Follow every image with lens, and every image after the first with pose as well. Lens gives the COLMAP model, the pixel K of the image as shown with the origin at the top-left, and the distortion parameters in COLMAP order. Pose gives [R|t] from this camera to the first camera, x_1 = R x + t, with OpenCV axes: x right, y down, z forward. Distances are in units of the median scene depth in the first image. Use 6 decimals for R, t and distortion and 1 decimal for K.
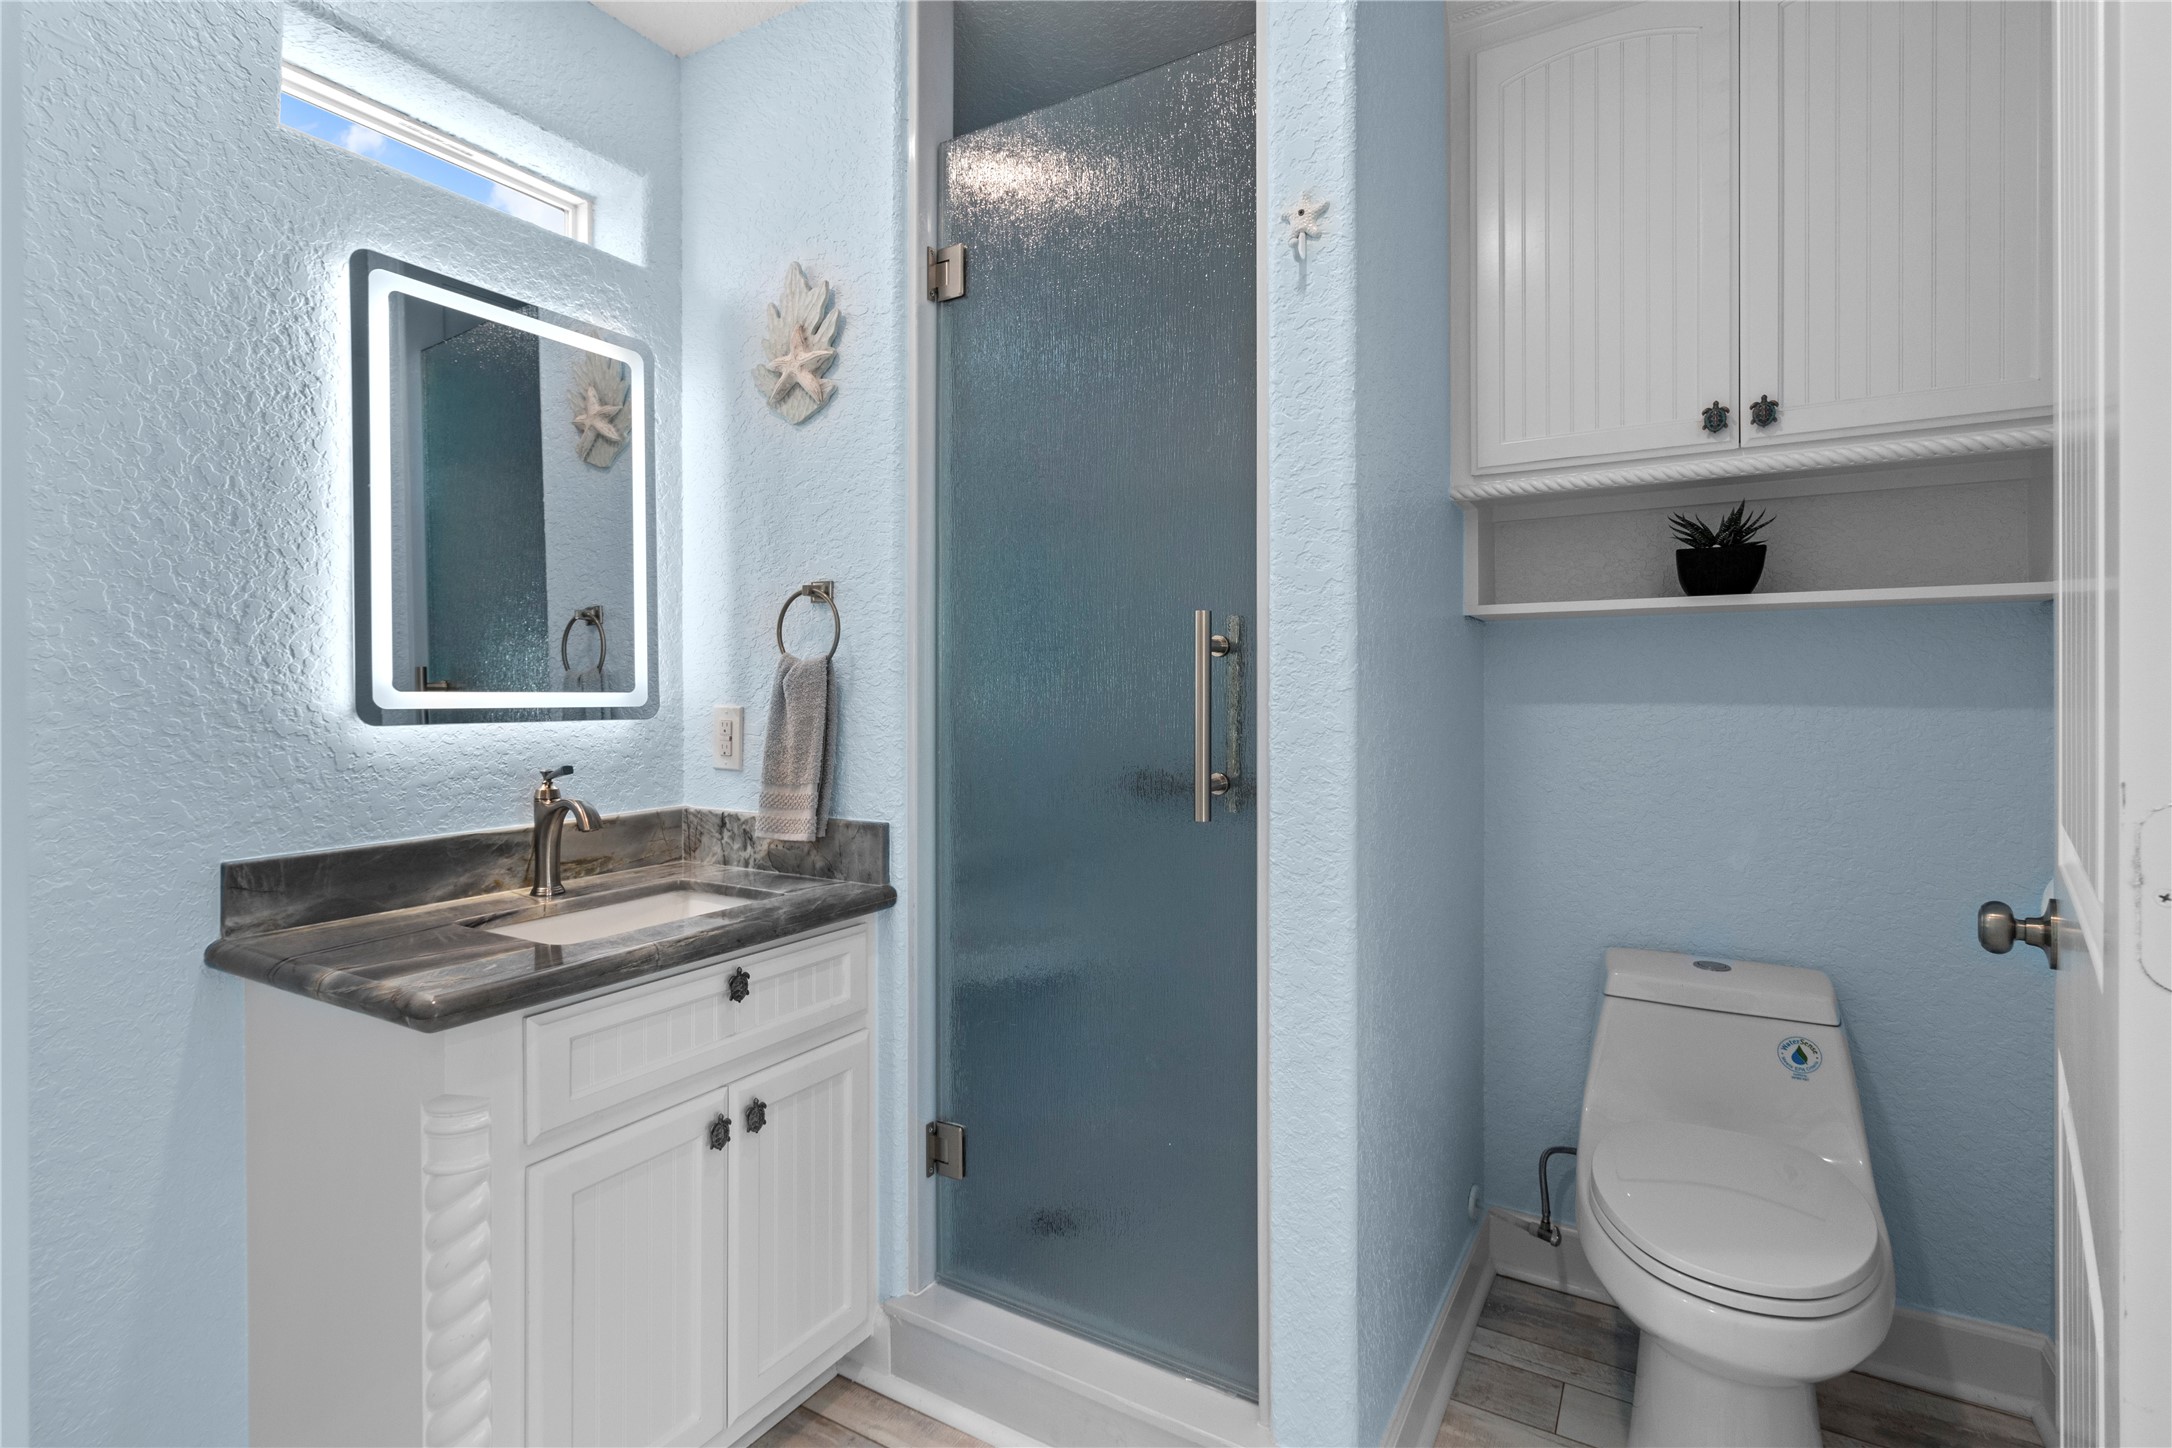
lens RADIAL K [[1002.8, 0, 1091.1], [0, 1002.8, 682.3], [0, 0, 1]] dist [-0.000150, 0.000111]
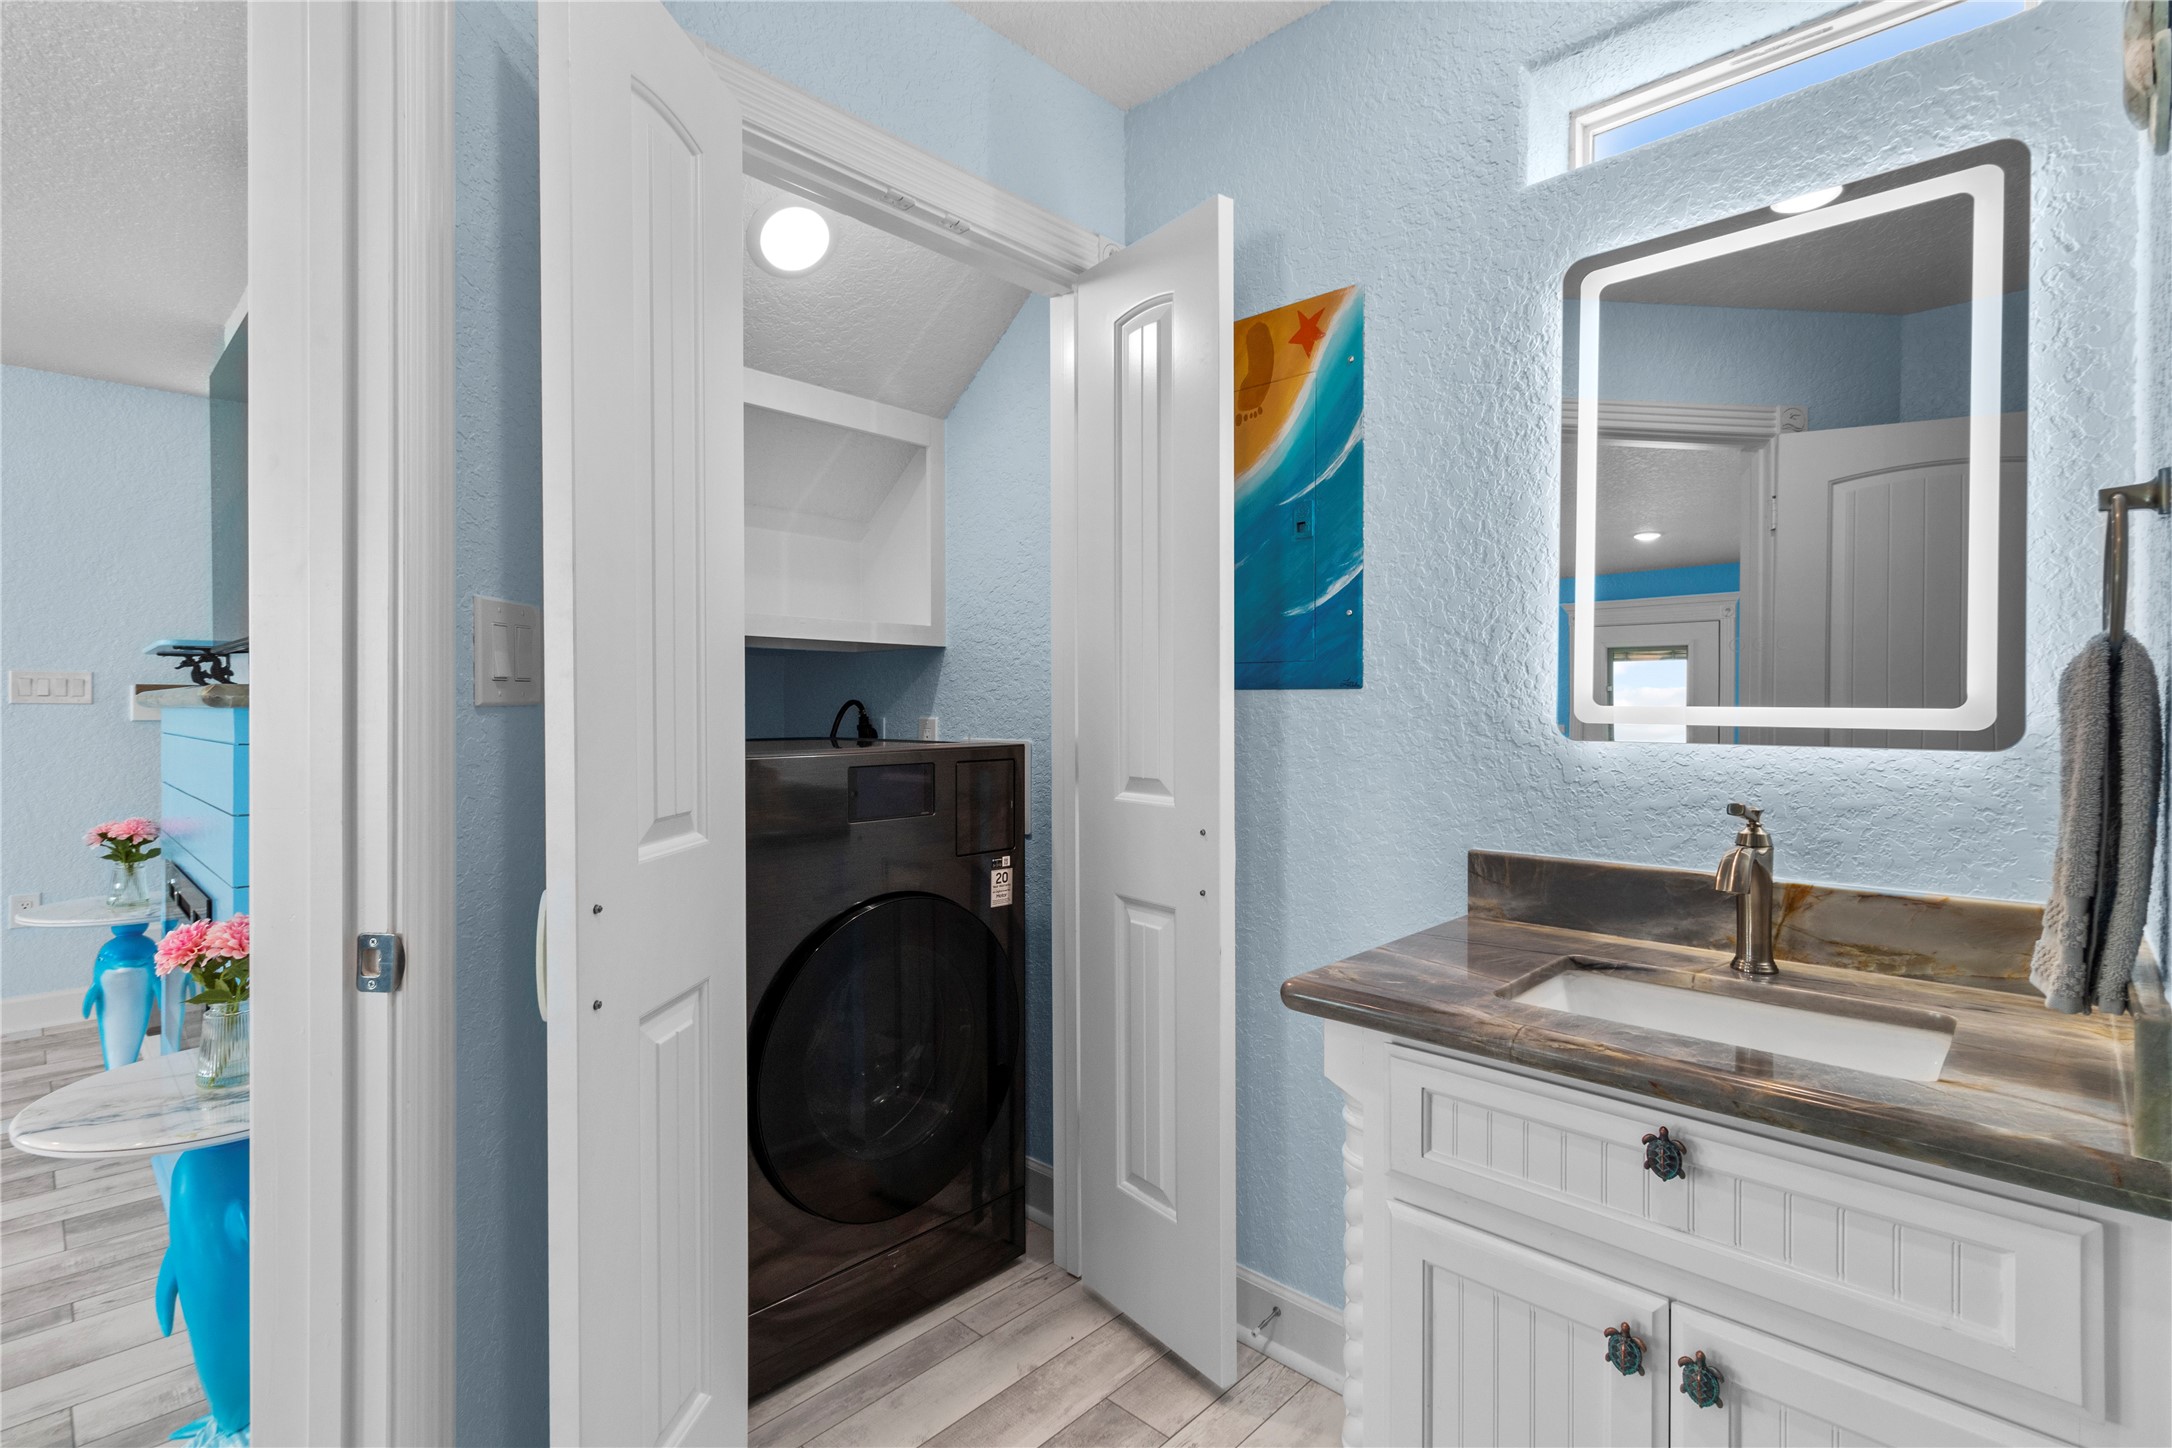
lens RADIAL K [[1021.3, 0, 1079.8], [0, 1021.3, 695.6], [0, 0, 1]] dist [-0.001173, 0.000173]
pose [[-0.237077, -0.006041, -0.971472, 0.380457], [0.007849, 0.999936, -0.008133, 0.004123], [0.971459, -0.009553, -0.237015, 0.768635]]
